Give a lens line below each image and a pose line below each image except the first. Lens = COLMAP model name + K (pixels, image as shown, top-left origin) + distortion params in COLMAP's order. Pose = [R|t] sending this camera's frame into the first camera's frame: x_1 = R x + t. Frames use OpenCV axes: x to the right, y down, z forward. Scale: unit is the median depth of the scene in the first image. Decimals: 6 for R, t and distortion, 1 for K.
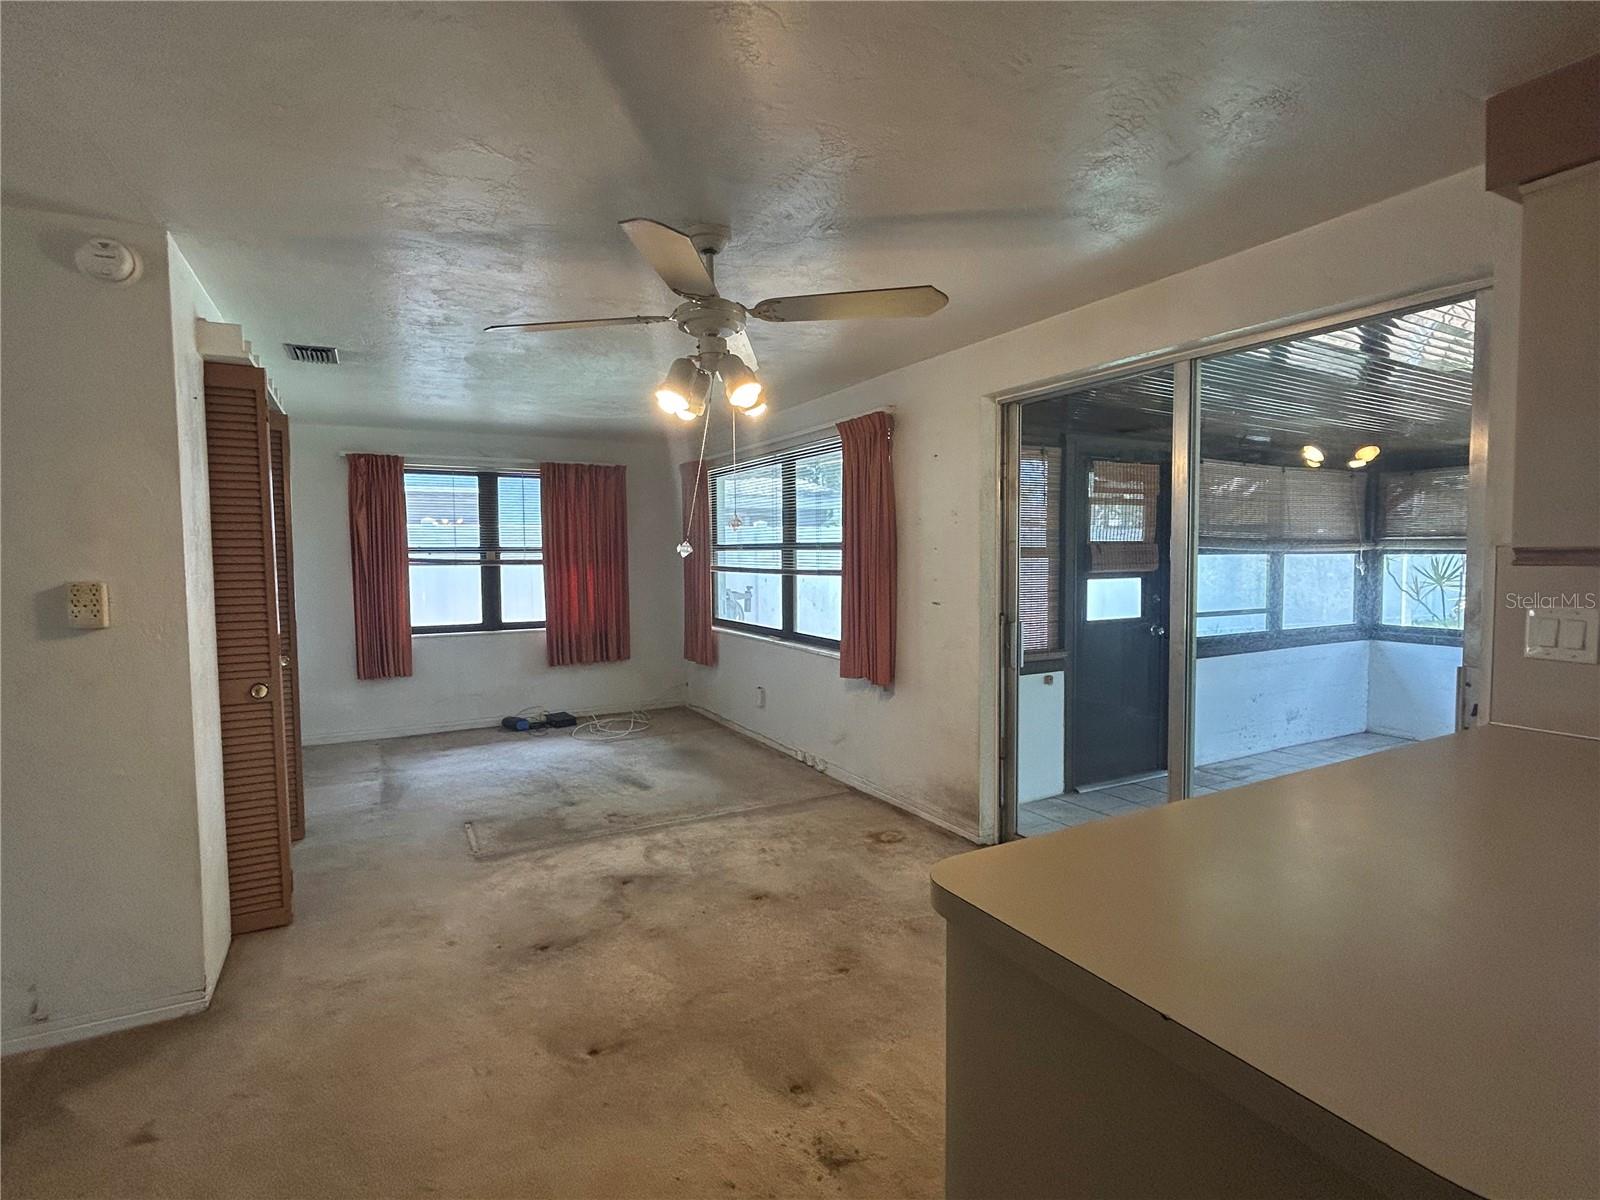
lens RADIAL K [[809.4, 0, 792.9], [0, 809.4, 596.5], [0, 0, 1]] dist [-0.002624, 0.002961]
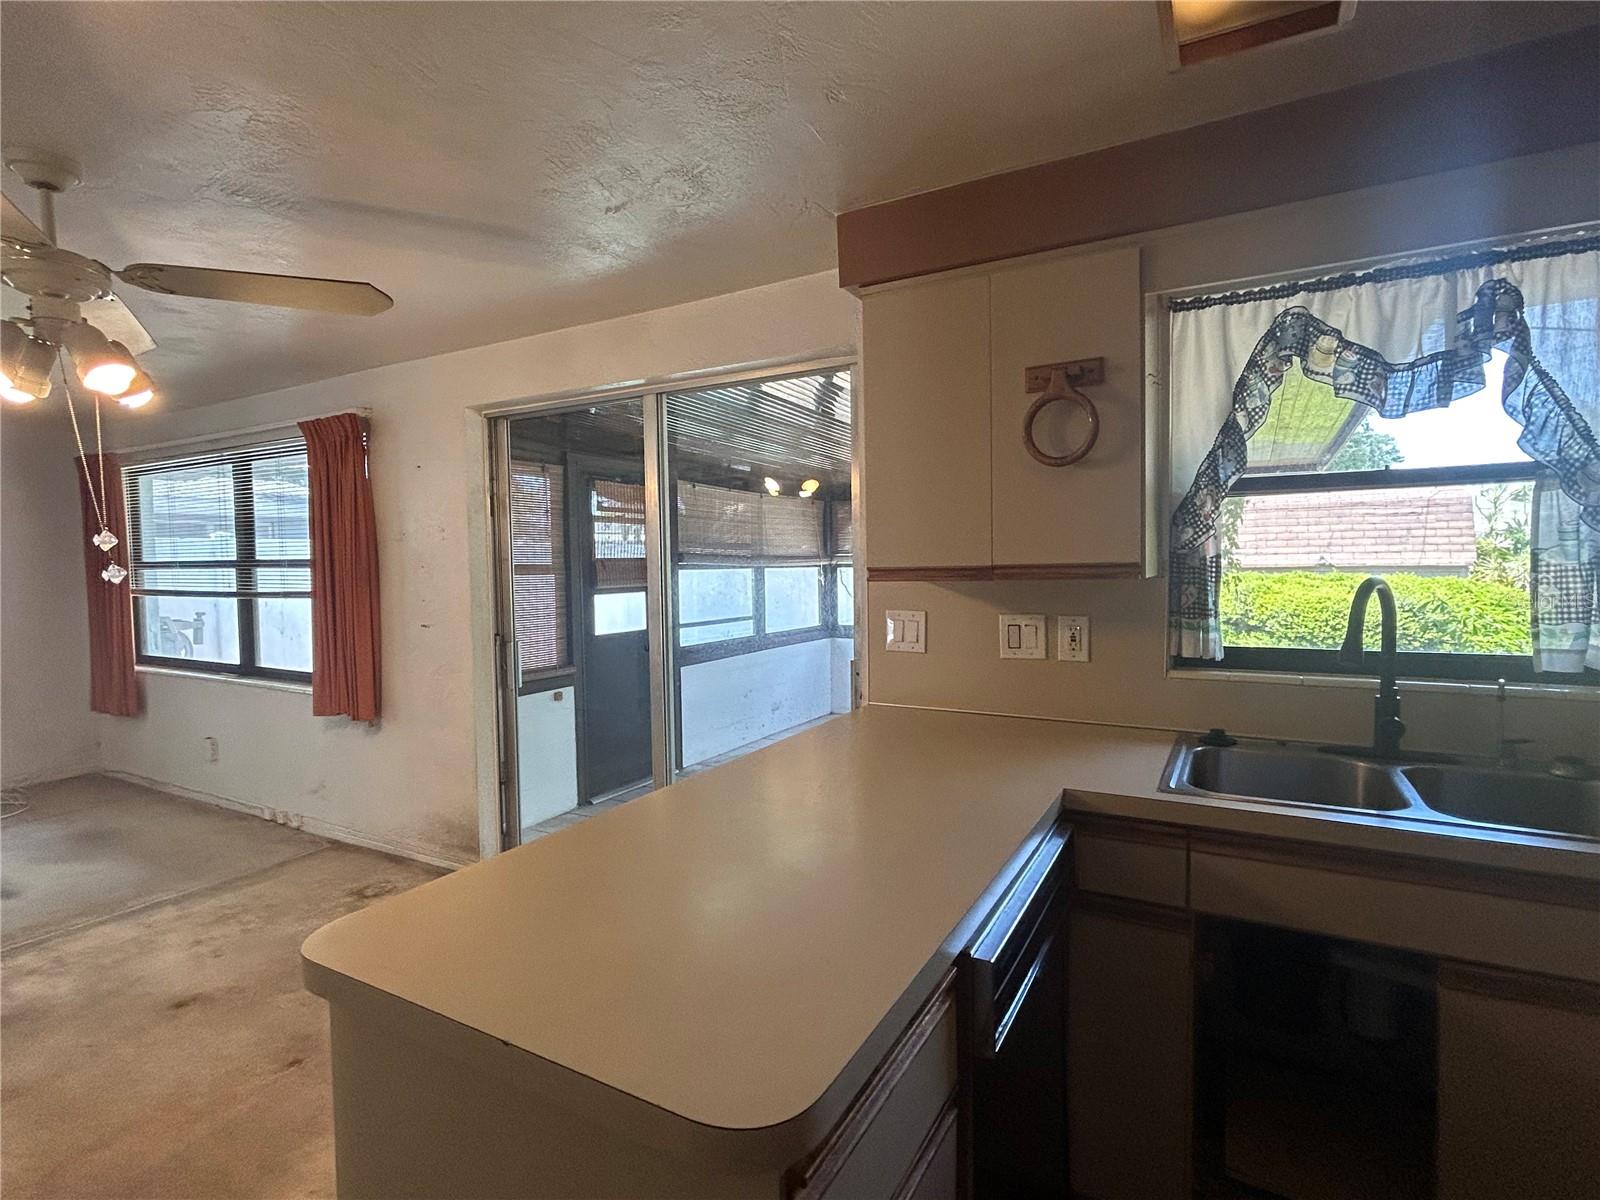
lens RADIAL K [[809.4, 0, 802.9], [0, 809.4, 593.3], [0, 0, 1]] dist [-0.002624, 0.002961]
pose [[0.844816, -0.024859, 0.534479, 0.039651], [0.035950, 0.999300, -0.010344, -0.002994], [-0.533848, 0.027953, 0.845119, -0.011153]]
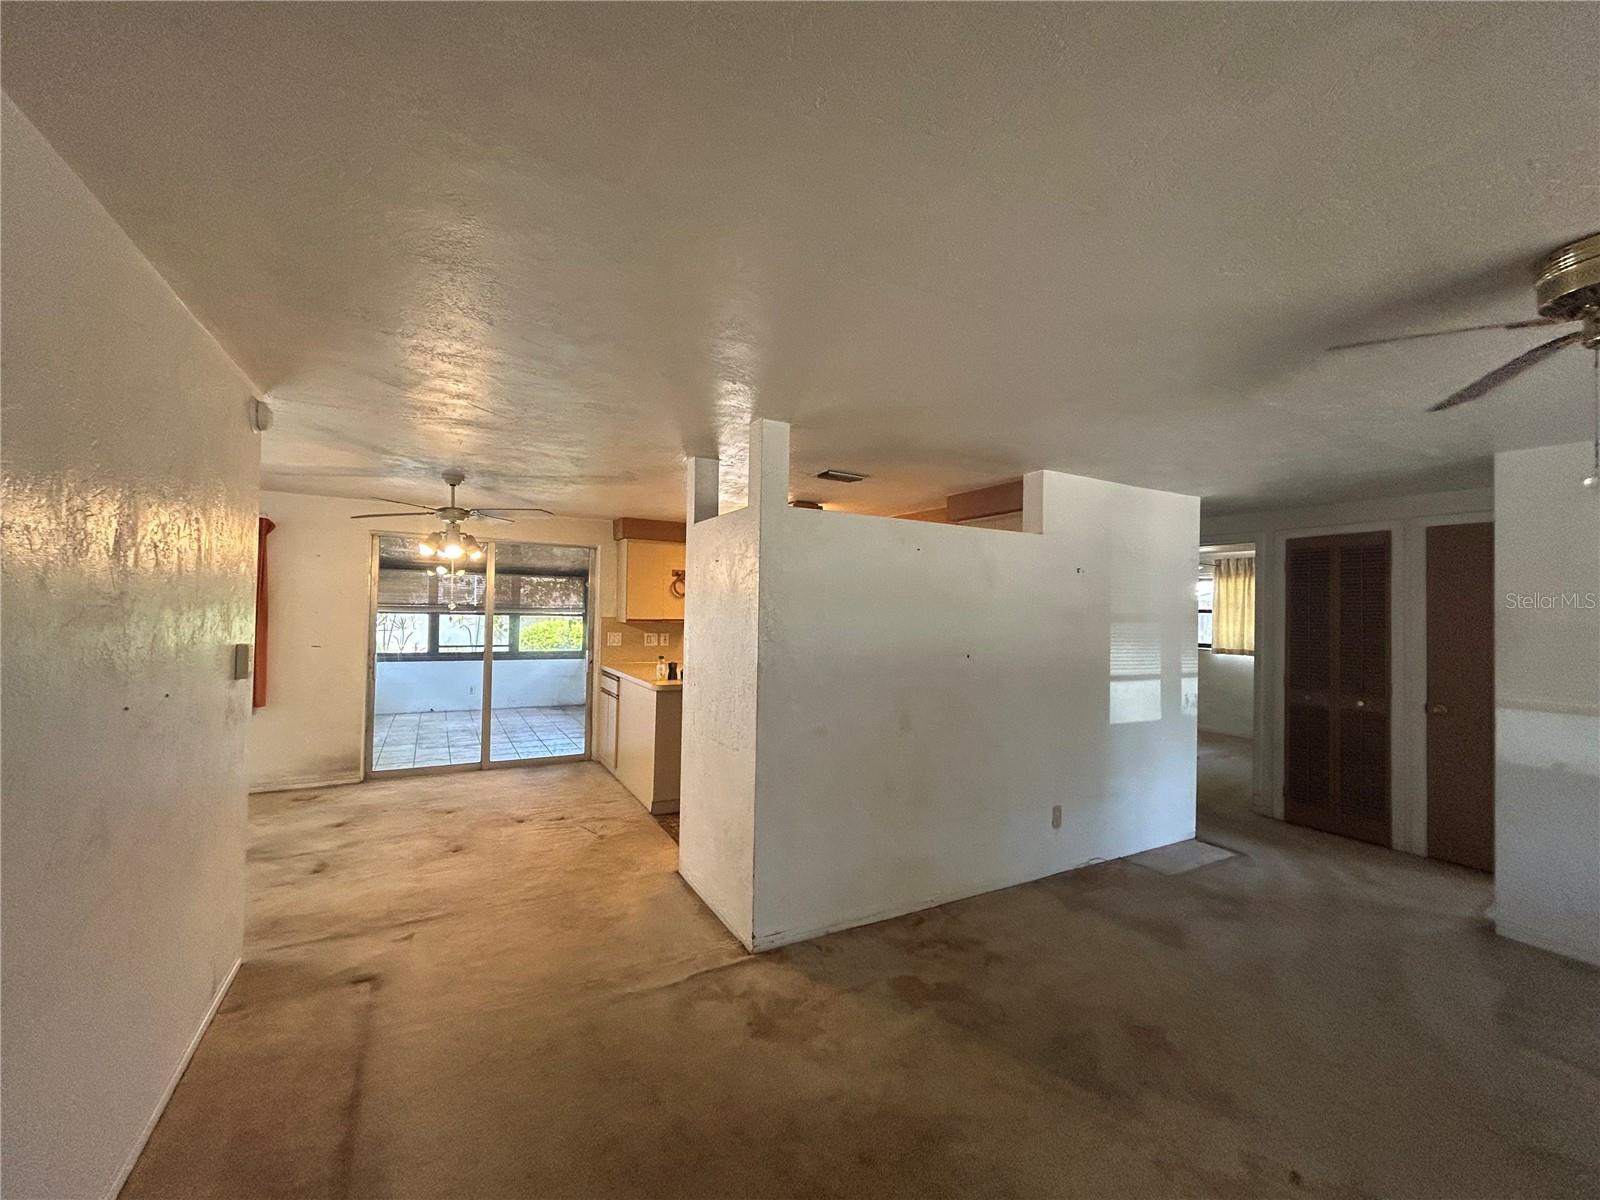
lens RADIAL K [[643.9, 0, 796.0], [0, 643.9, 600.0], [0, 0, 1]] dist [-0.000461, 0.000157]
pose [[-0.001048, 0.022487, 0.999747, -0.939631], [0.034650, 0.999148, -0.022438, -0.021021], [-0.999399, 0.034617, -0.001826, 0.029518]]
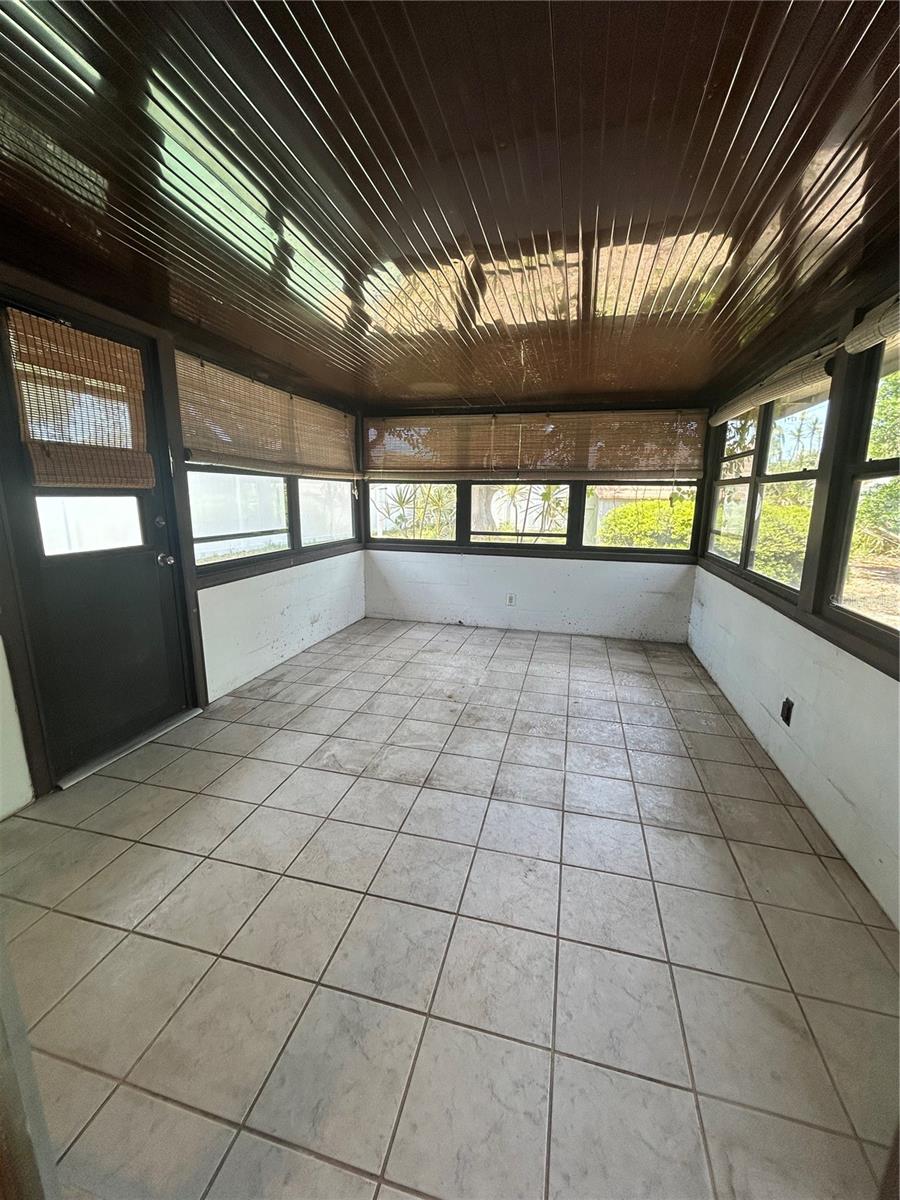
lens RADIAL K [[482.9, 0, 447.8], [0, 482.9, 599.1], [0, 0, 1]] dist [-0.000461, 0.000157]
pose [[0.690116, -0.138623, 0.710298, 0.314081], [0.019849, 0.984740, 0.172898, 0.000739], [-0.723426, -0.105221, 0.682336, 0.469972]]
